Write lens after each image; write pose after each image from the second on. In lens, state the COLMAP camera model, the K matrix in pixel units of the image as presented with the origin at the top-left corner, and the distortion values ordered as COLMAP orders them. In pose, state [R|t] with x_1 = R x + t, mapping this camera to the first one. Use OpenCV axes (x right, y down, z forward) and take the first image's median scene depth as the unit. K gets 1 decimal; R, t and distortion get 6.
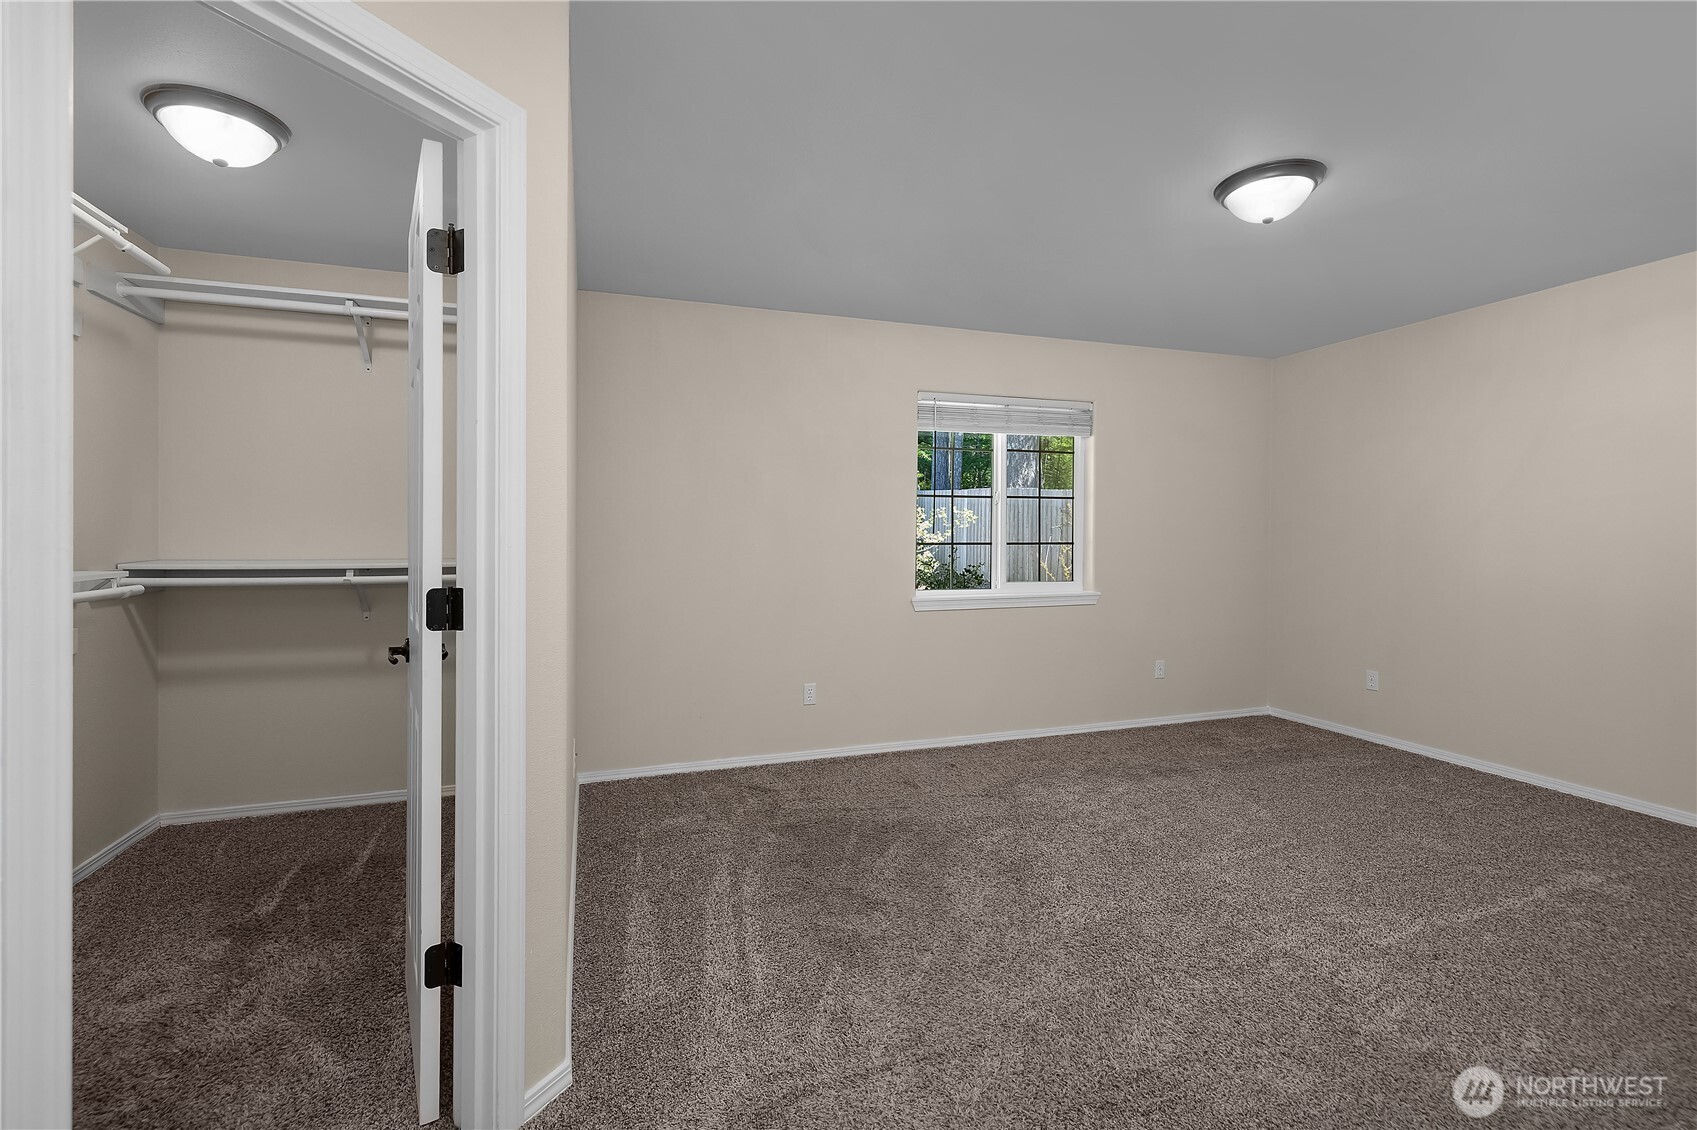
lens RADIAL K [[736.5, 0, 820.0], [0, 736.5, 544.7], [0, 0, 1]] dist [0.003631, 0.000263]
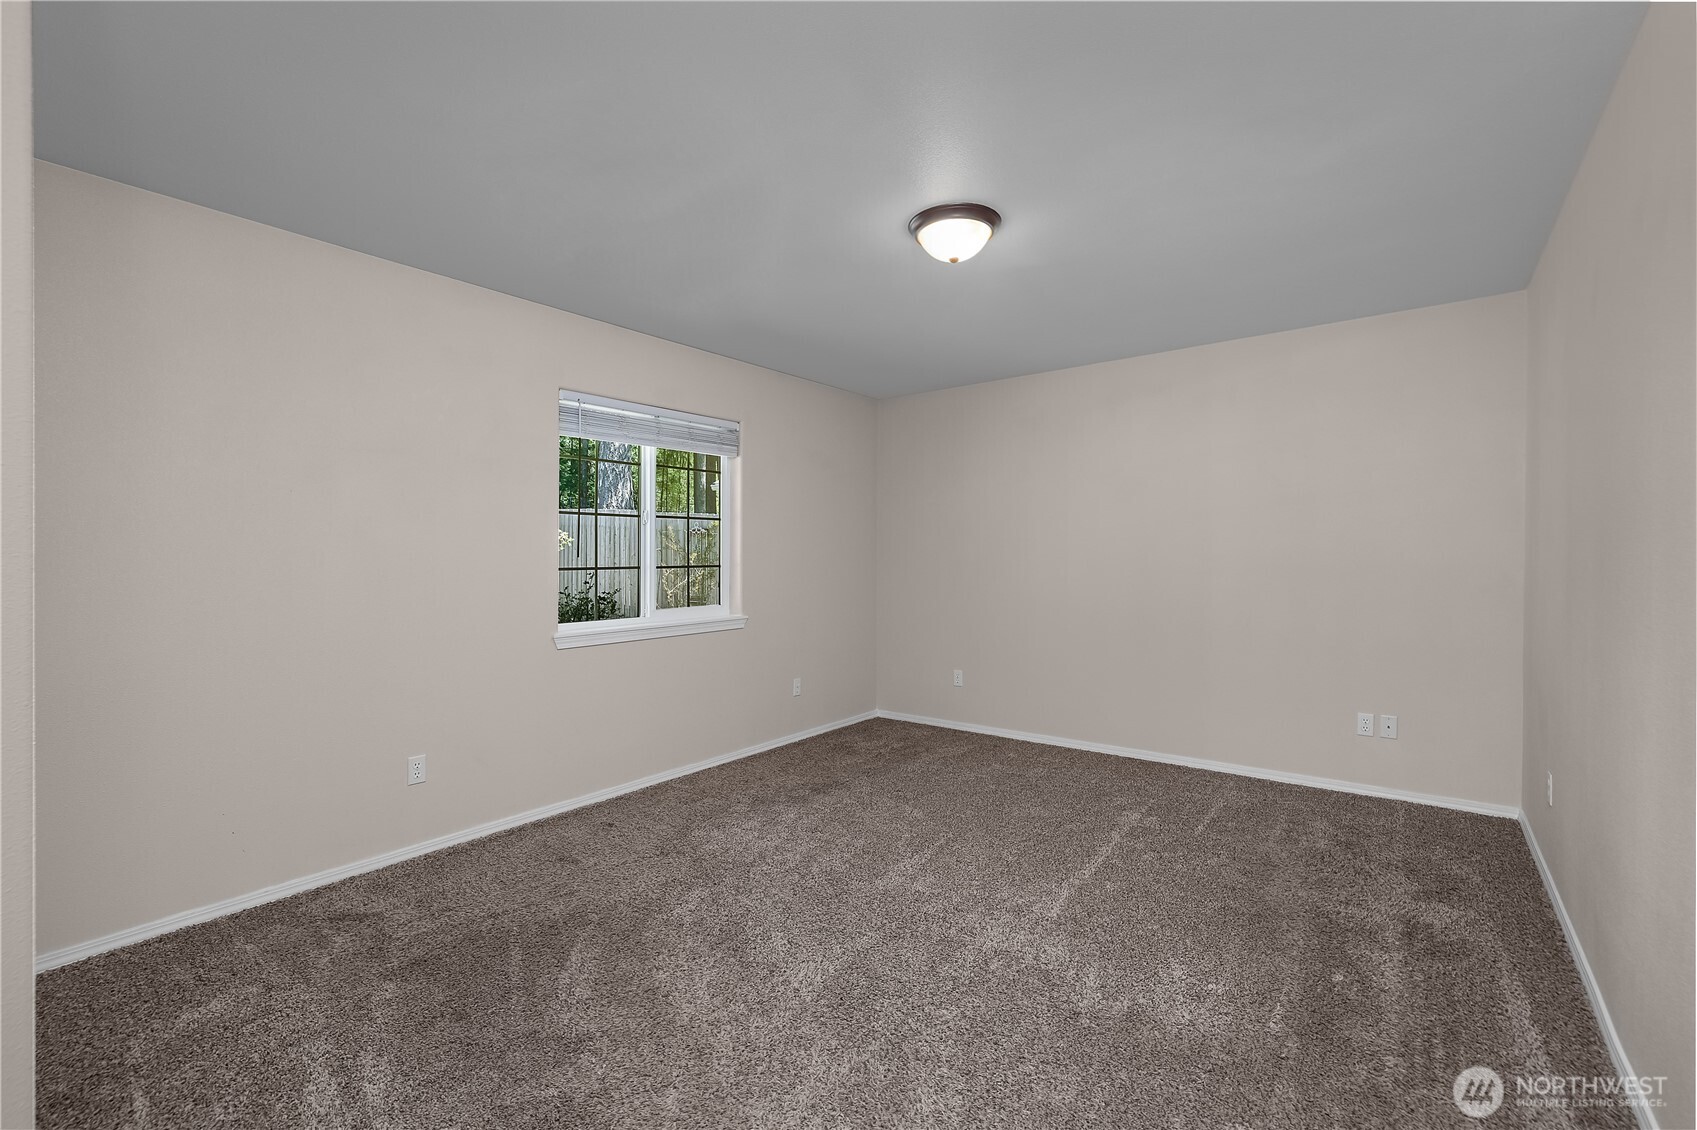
lens RADIAL K [[736.5, 0, 841.9], [0, 736.5, 558.0], [0, 0, 1]] dist [0.003631, 0.000263]
pose [[0.832238, -0.006985, 0.554375, -0.075689], [0.014723, 0.999846, -0.009504, -0.001143], [-0.554224, 0.016072, 0.832213, 0.133873]]
